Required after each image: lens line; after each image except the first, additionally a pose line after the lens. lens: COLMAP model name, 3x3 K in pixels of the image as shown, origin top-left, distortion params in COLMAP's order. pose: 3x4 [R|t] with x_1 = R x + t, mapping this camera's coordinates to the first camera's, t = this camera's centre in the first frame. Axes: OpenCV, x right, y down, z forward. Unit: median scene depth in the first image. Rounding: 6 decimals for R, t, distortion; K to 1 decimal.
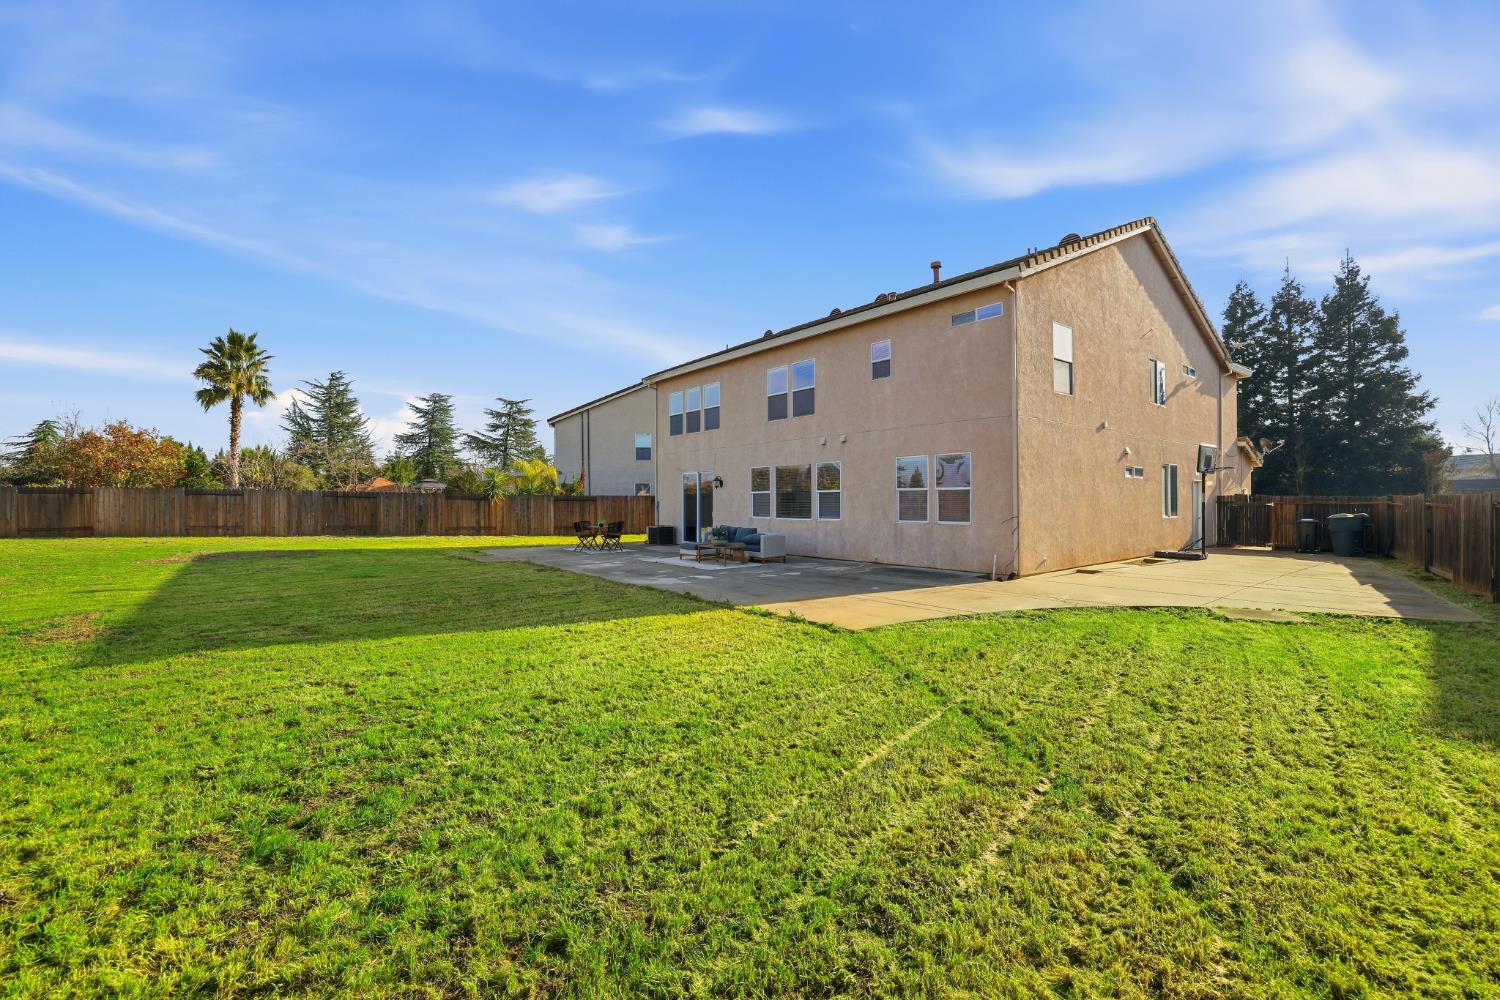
lens RADIAL K [[636.8, 0, 750.0], [0, 636.8, 500.0], [0, 0, 1]] dist [-0.046397, 0.015886]
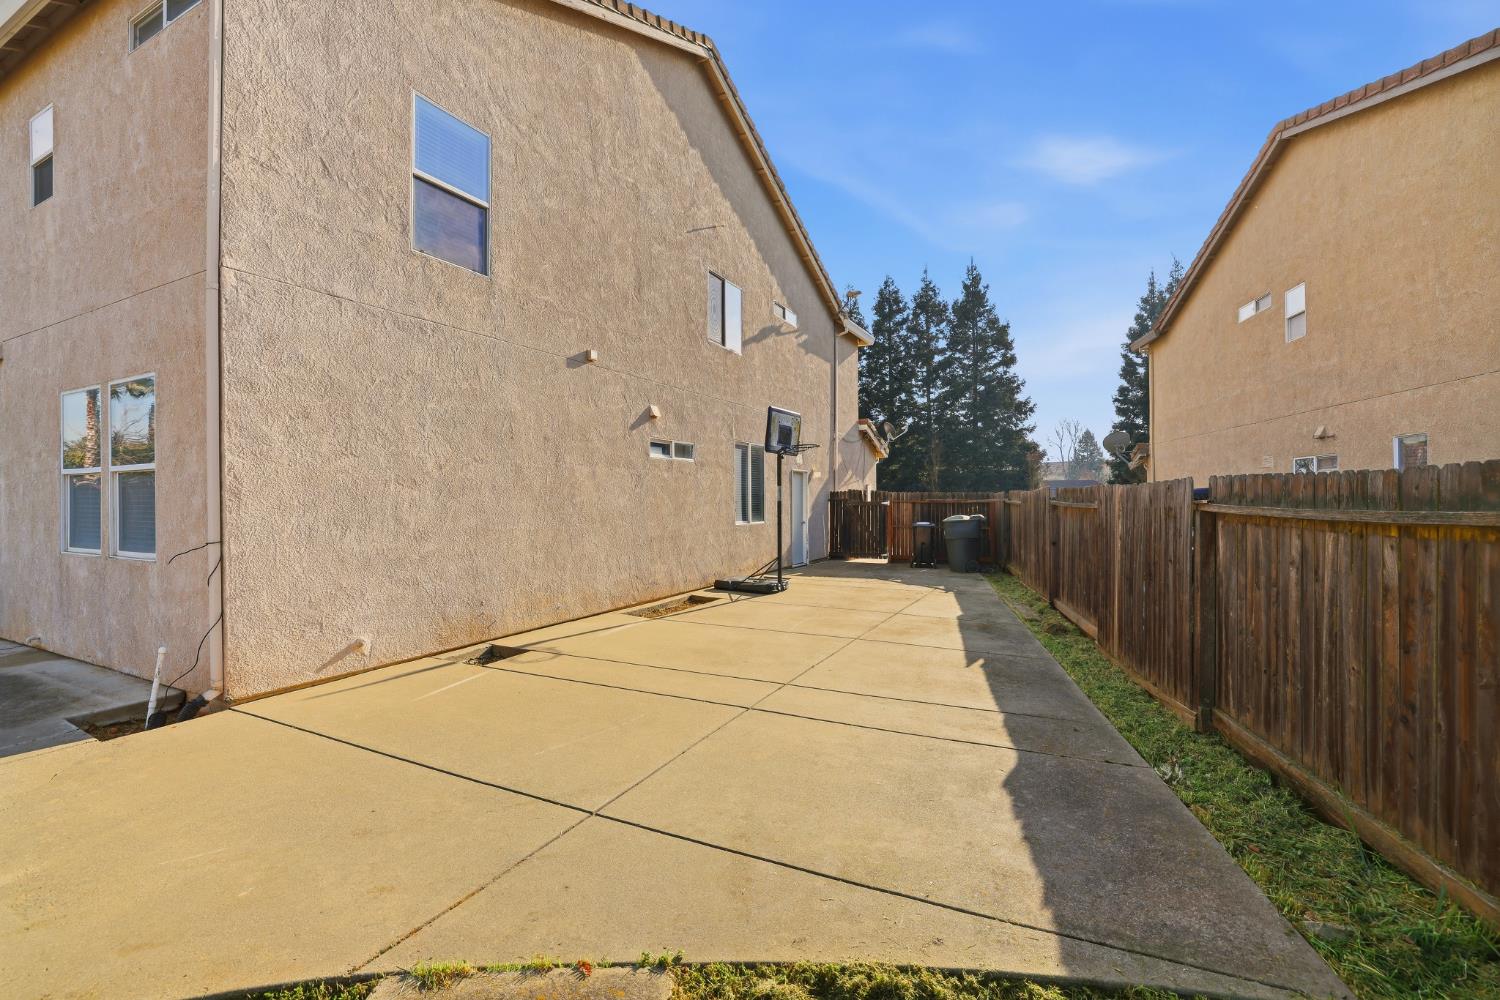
lens RADIAL K [[636.8, 0, 750.0], [0, 636.8, 500.0], [0, 0, 1]] dist [-0.046397, 0.015886]
pose [[0.911210, -0.002860, 0.411933, 0.206309], [0.001987, 0.999995, 0.002547, 0.000623], [-0.411938, -0.001502, 0.911210, 0.202288]]
